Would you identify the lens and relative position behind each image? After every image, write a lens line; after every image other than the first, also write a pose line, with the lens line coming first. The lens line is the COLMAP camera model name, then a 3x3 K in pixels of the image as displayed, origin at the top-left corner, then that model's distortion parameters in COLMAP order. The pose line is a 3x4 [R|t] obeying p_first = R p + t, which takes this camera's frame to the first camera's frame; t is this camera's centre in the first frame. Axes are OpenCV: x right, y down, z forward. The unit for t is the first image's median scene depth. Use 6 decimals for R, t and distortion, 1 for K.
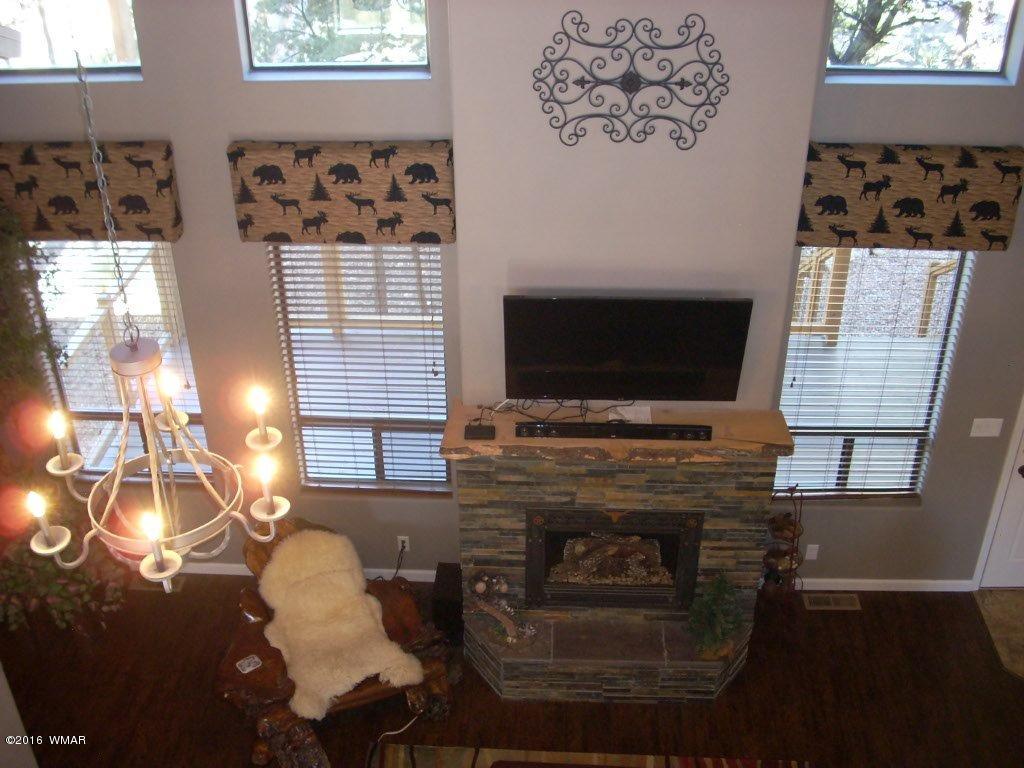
lens RADIAL K [[1143.2, 0, 500.7], [0, 1143.2, 390.1], [0, 0, 1]] dist [-0.123388, 0.000000]
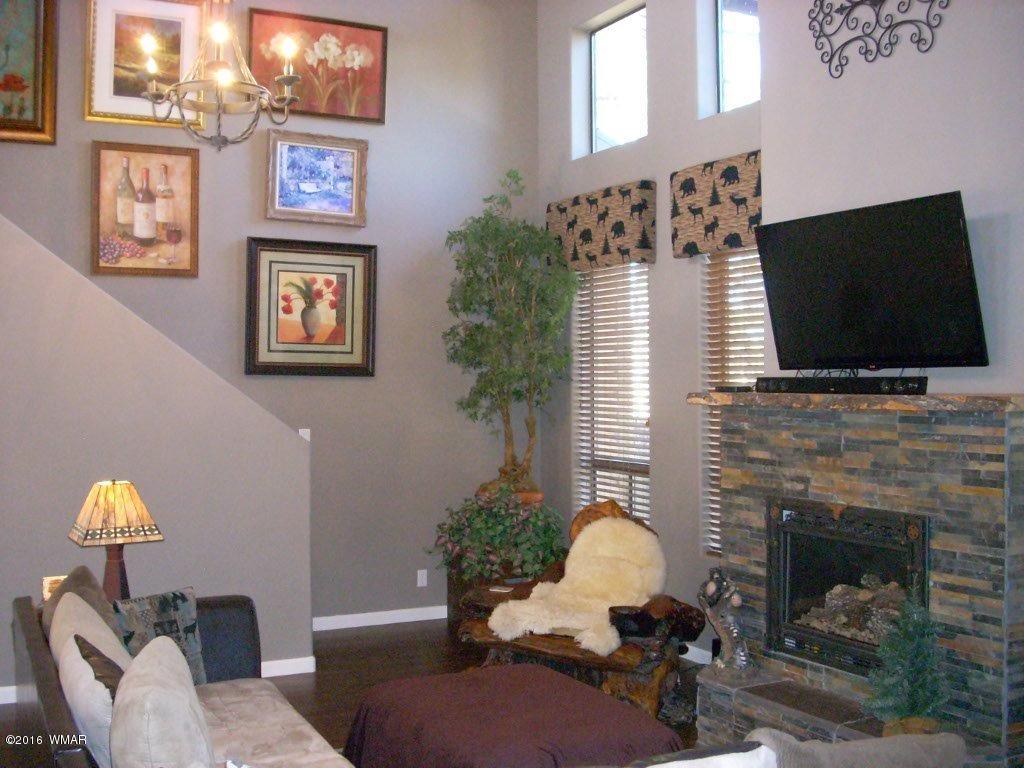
lens RADIAL K [[1143.2, 0, 508.6], [0, 1143.2, 388.8], [0, 0, 1]] dist [-0.123388, 0.000000]
pose [[0.515853, 0.015673, -0.856534, 0.661139], [-0.462984, 0.846341, -0.263348, 0.354773], [0.720792, 0.532411, 0.443844, 0.441118]]
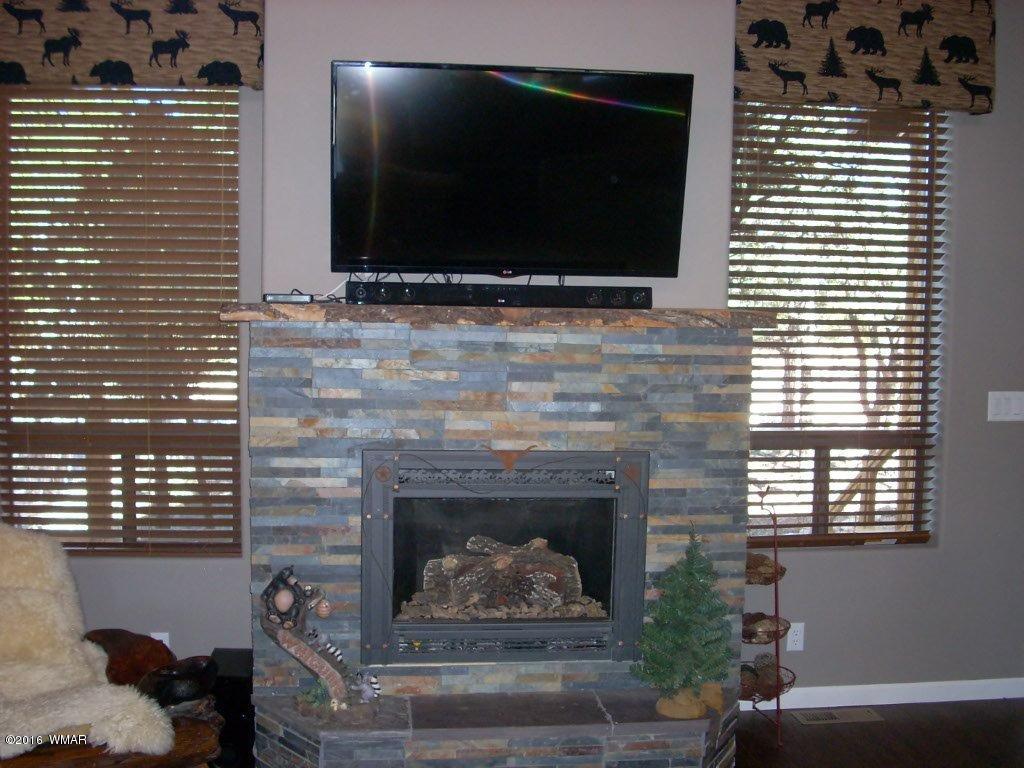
lens RADIAL K [[1143.2, 0, 503.3], [0, 1143.2, 391.8], [0, 0, 1]] dist [-0.123388, 0.000000]
pose [[0.986630, 0.013836, 0.162389, -0.002751], [0.063948, 0.883619, -0.463820, 0.365095], [-0.149907, 0.468003, 0.870920, 0.451371]]
